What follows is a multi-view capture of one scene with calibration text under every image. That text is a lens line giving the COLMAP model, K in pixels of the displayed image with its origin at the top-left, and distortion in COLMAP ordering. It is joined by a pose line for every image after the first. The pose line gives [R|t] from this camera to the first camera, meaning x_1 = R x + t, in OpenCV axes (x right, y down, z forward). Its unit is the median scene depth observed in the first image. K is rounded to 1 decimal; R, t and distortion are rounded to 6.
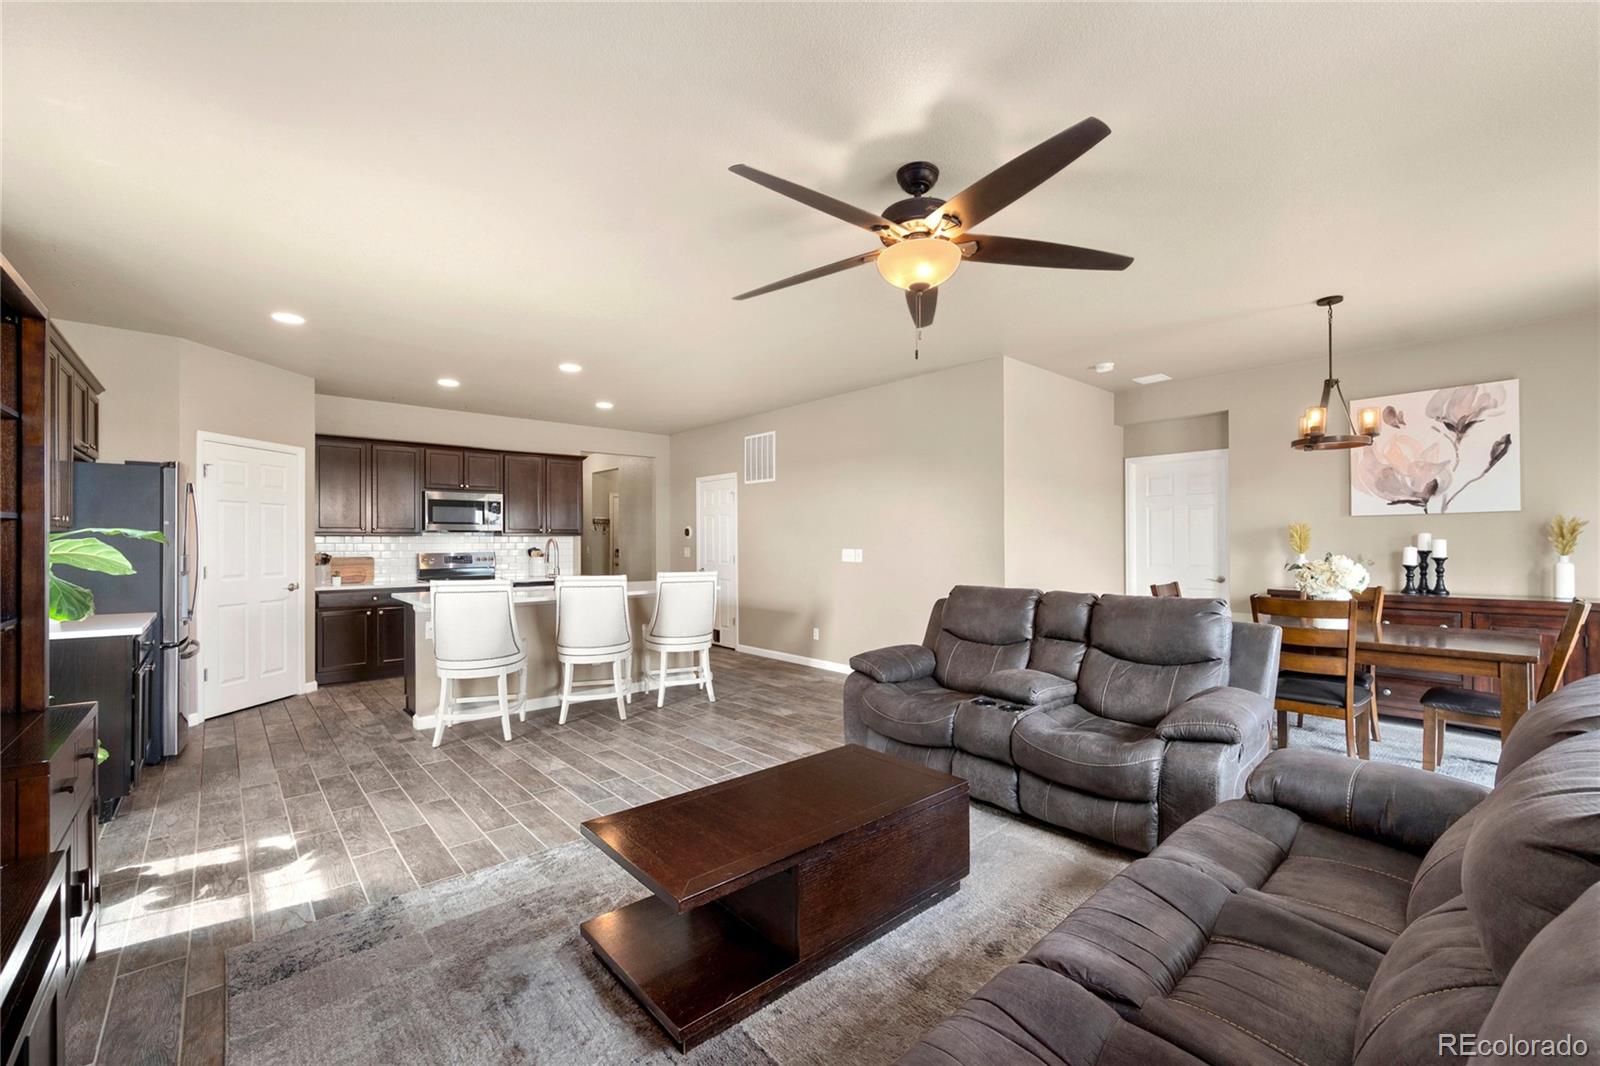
lens RADIAL K [[655.4, 0, 809.7], [0, 655.4, 536.1], [0, 0, 1]] dist [-0.000254, 0.000875]
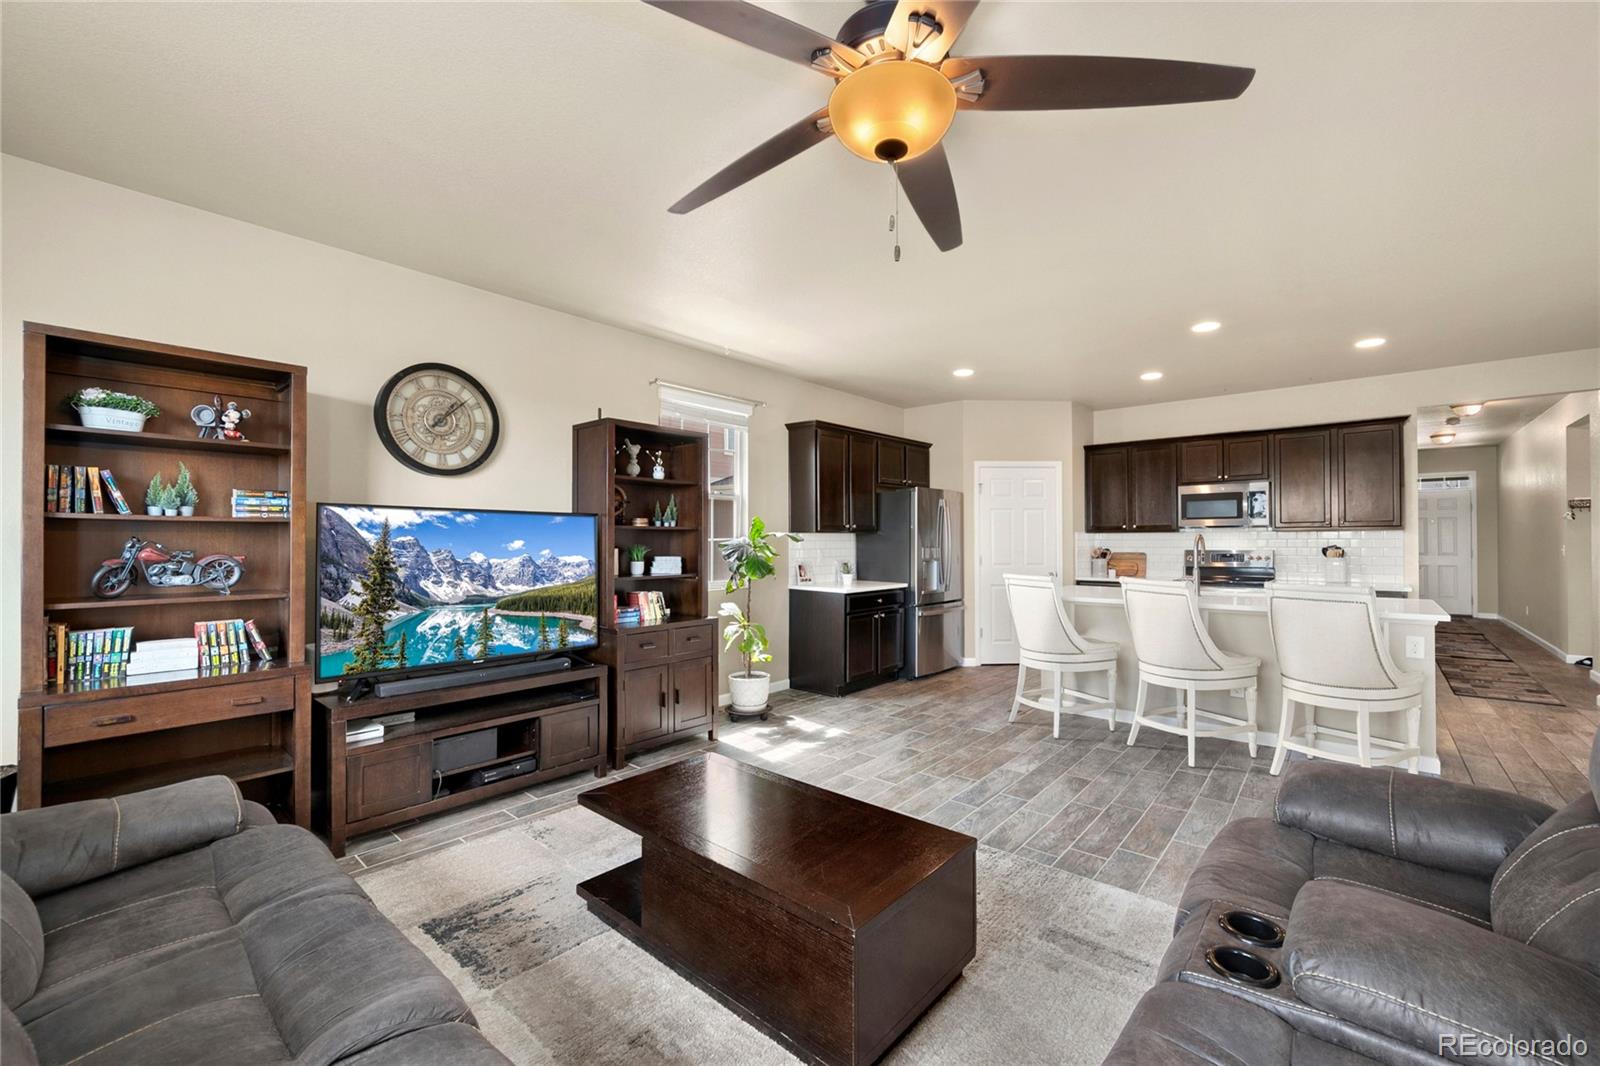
lens RADIAL K [[655.4, 0, 812.1], [0, 655.4, 536.5], [0, 0, 1]] dist [-0.000254, 0.000875]
pose [[0.134276, -0.001816, -0.990942, 0.400864], [0.010377, 0.999946, -0.000426, 0.000703], [0.990890, -0.010225, 0.134288, 0.414765]]
